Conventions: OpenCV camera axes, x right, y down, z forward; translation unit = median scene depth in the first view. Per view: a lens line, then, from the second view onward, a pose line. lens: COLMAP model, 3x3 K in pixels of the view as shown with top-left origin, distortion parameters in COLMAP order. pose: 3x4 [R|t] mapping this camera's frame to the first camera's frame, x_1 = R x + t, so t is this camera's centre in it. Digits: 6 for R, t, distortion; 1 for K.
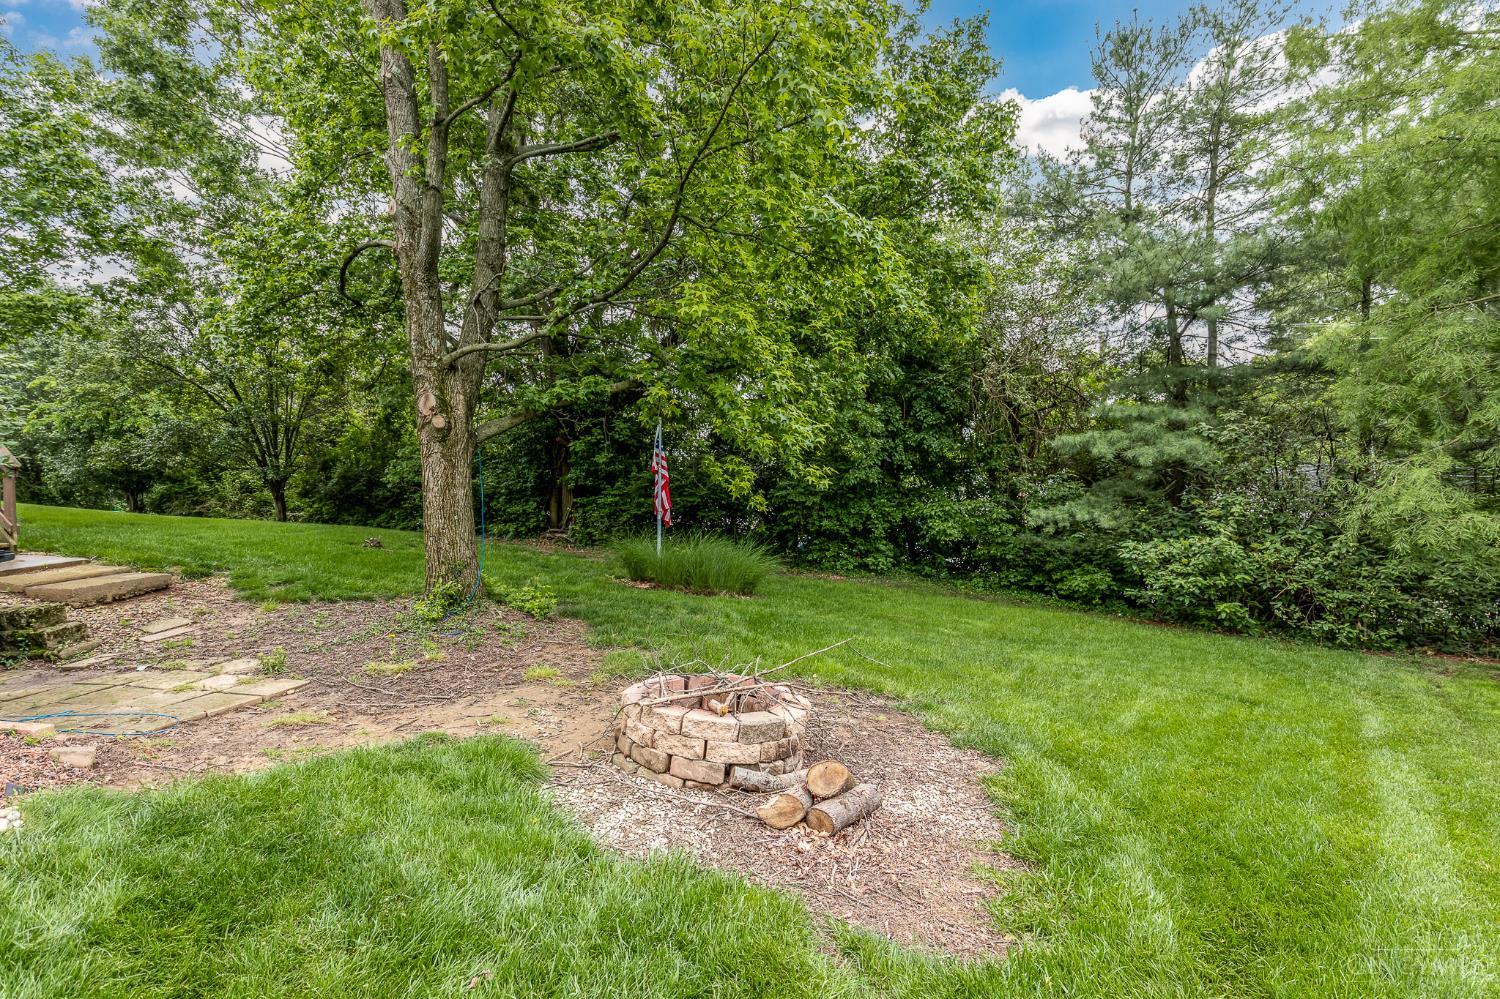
lens RADIAL K [[727.8, 0, 750.0], [0, 727.8, 499.5], [0, 0, 1]] dist [-0.000594, -0.000182]
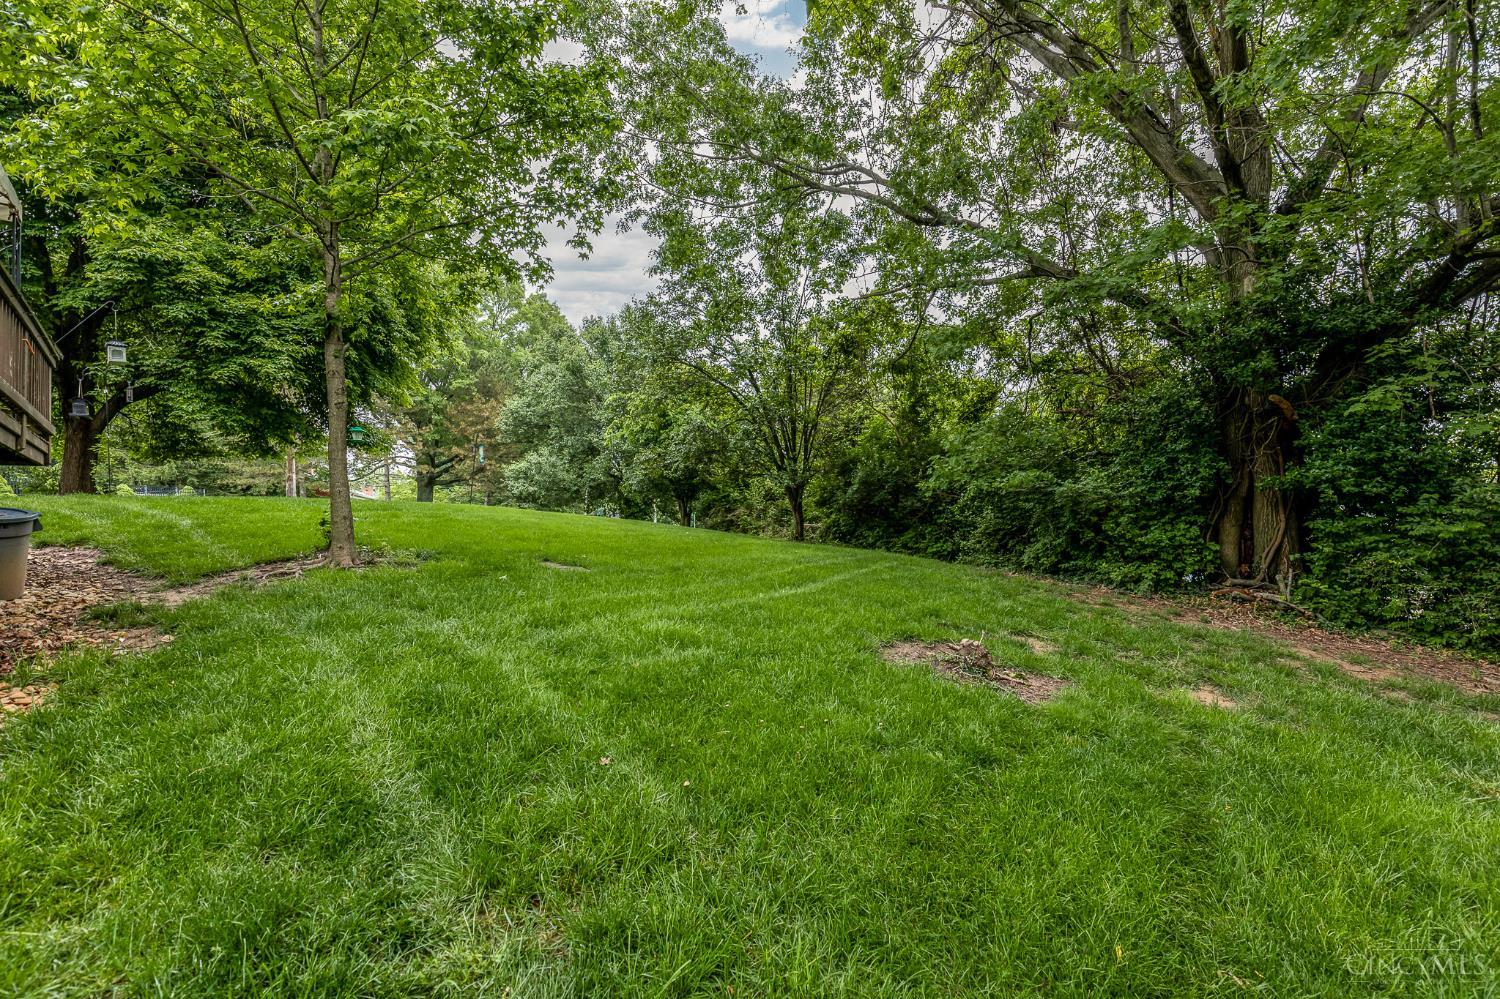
lens RADIAL K [[669.5, 0, 746.7], [0, 669.5, 502.2], [0, 0, 1]] dist [0.004073, 0.000167]
pose [[0.788256, 0.007173, -0.615306, -0.202139], [-0.008543, 0.999963, 0.000714, -0.008638], [0.615289, 0.004694, 0.788288, 0.331942]]
